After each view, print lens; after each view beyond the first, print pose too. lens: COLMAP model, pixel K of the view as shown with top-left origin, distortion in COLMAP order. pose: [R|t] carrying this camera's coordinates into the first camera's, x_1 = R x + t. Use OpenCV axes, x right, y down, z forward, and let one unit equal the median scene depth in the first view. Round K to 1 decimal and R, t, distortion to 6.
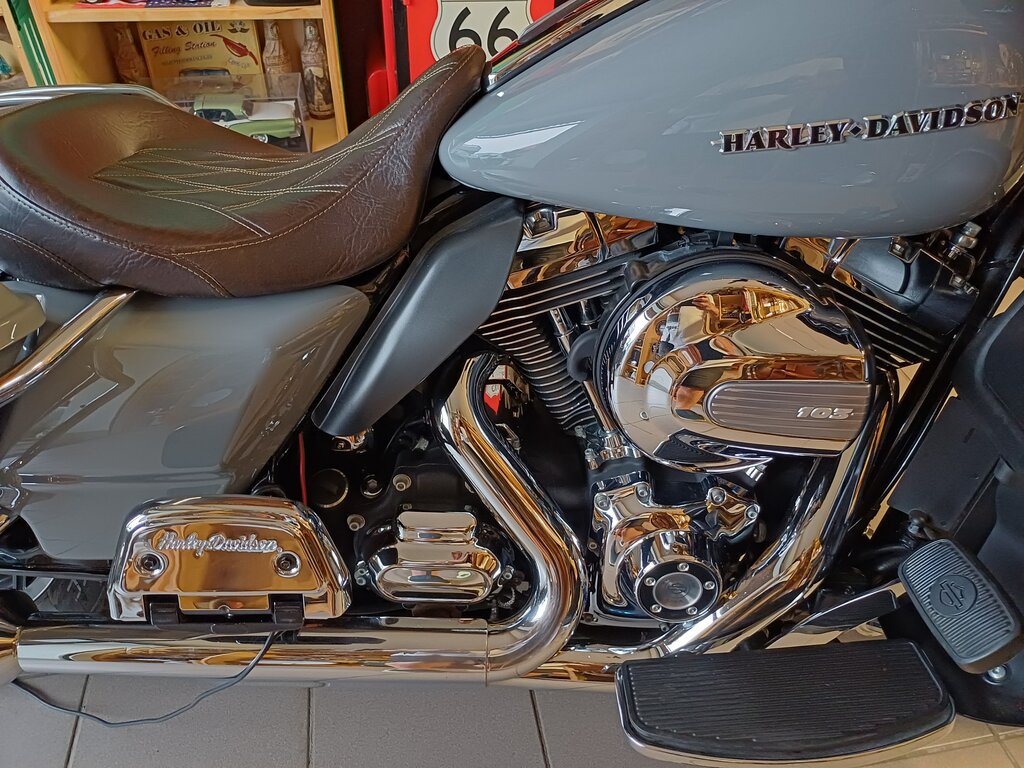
lens RADIAL K [[755.1, 0, 516.2], [0, 755.1, 381.1], [0, 0, 1]] dist [0.006918, 0.003177]
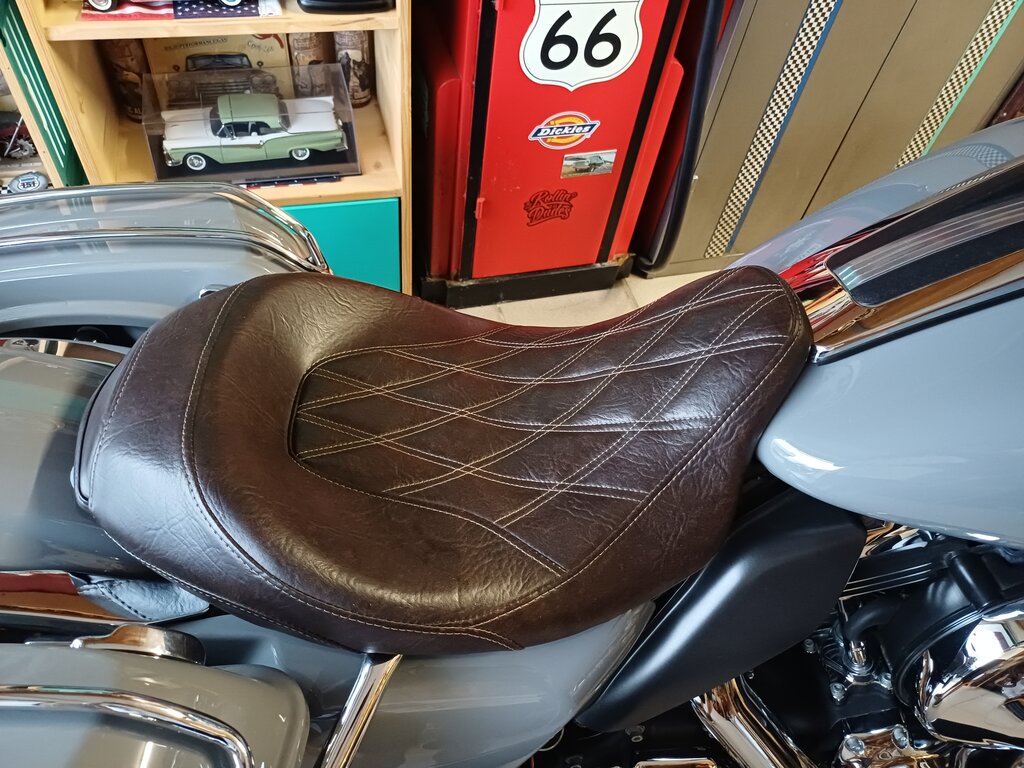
lens RADIAL K [[755.1, 0, 506.7], [0, 755.1, 387.9], [0, 0, 1]] dist [0.006918, 0.003177]
pose [[0.994431, -0.026134, 0.102102, -0.230596], [0.003960, 0.977349, 0.211597, -0.273764], [-0.105319, -0.210014, 0.972009, 0.128099]]
